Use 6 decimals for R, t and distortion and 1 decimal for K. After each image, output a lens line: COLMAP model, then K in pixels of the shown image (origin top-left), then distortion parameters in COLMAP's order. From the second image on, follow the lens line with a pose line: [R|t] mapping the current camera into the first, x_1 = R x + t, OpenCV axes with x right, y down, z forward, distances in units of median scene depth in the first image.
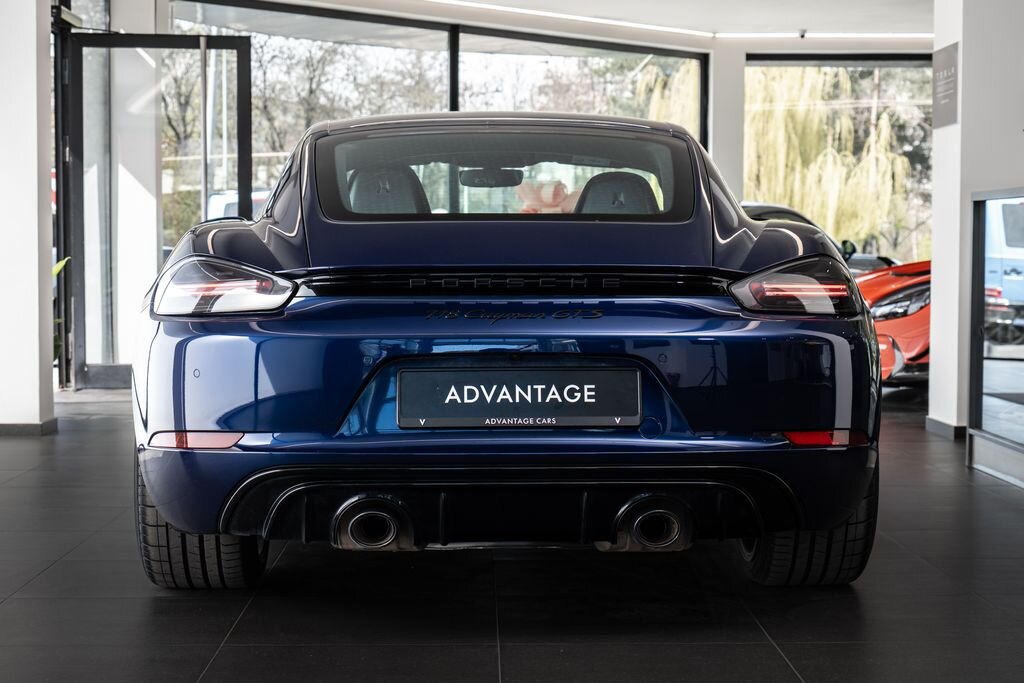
lens RADIAL K [[1945.6, 0, 512.0], [0, 1945.6, 341.5], [0, 0, 1]] dist [-0.014170, -0.244819]
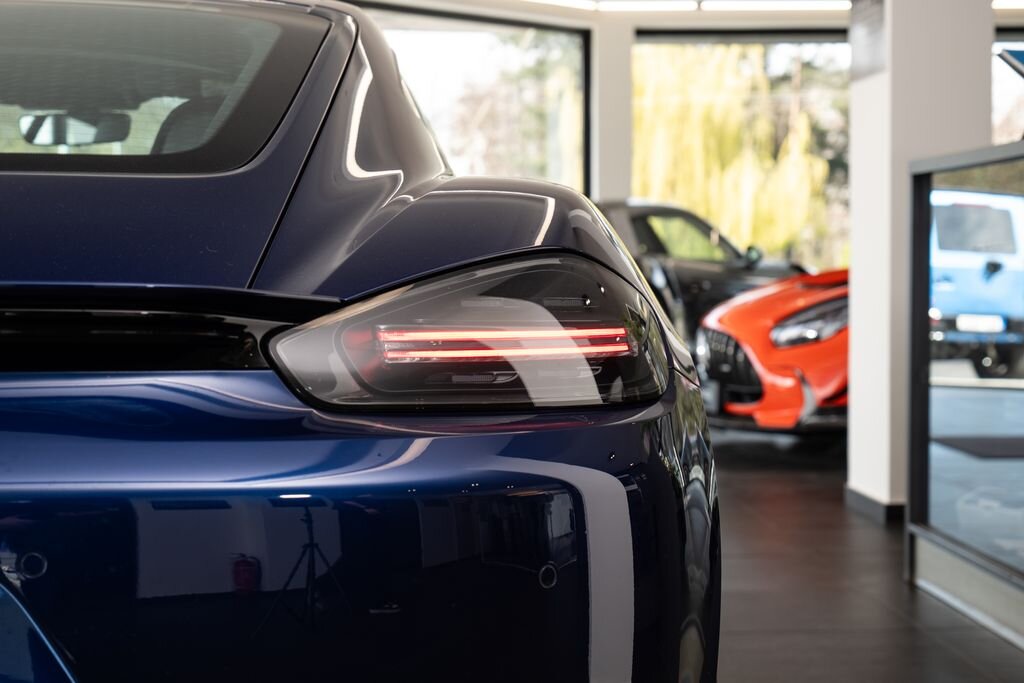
lens RADIAL K [[1945.6, 0, 512.0], [0, 1945.6, 341.5], [0, 0, 1]] dist [-0.014170, -0.244819]
pose [[0.999225, -0.008814, 0.038357, 0.082574], [0.009031, 0.999944, -0.005493, -0.015180], [-0.038307, 0.005835, 0.999249, 0.374864]]
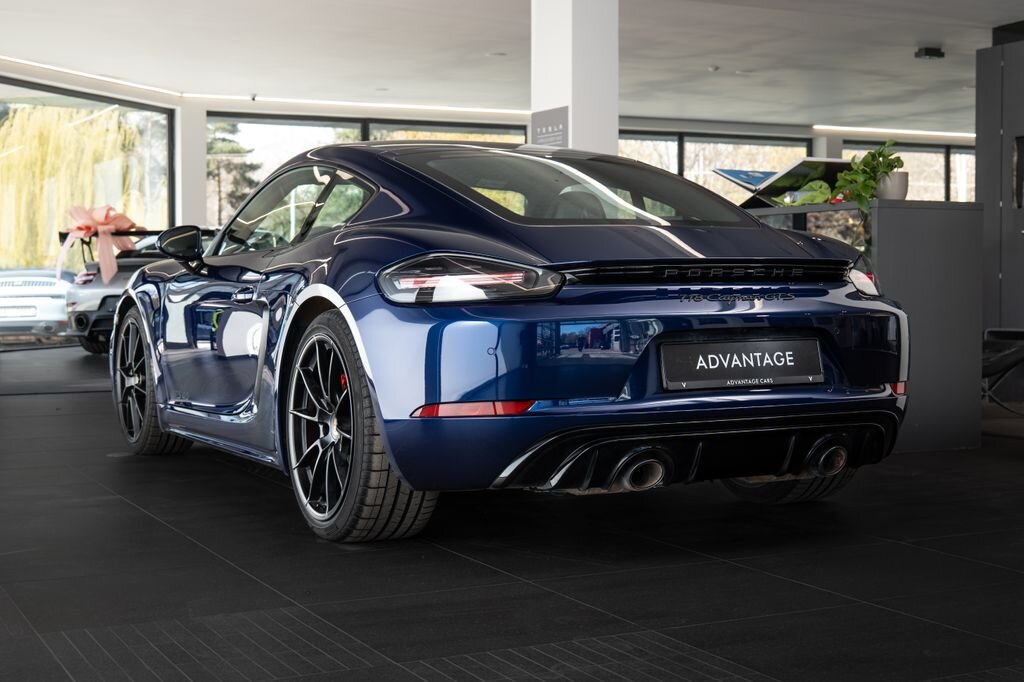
lens RADIAL K [[1468.1, 0, 512.0], [0, 1468.1, 341.0], [0, 0, 1]] dist [0.150161, -0.011041]
pose [[0.901756, -0.024766, 0.431535, -0.299175], [0.024750, 0.999678, 0.005653, 0.002913], [-0.431536, 0.005583, 0.902079, 0.110989]]
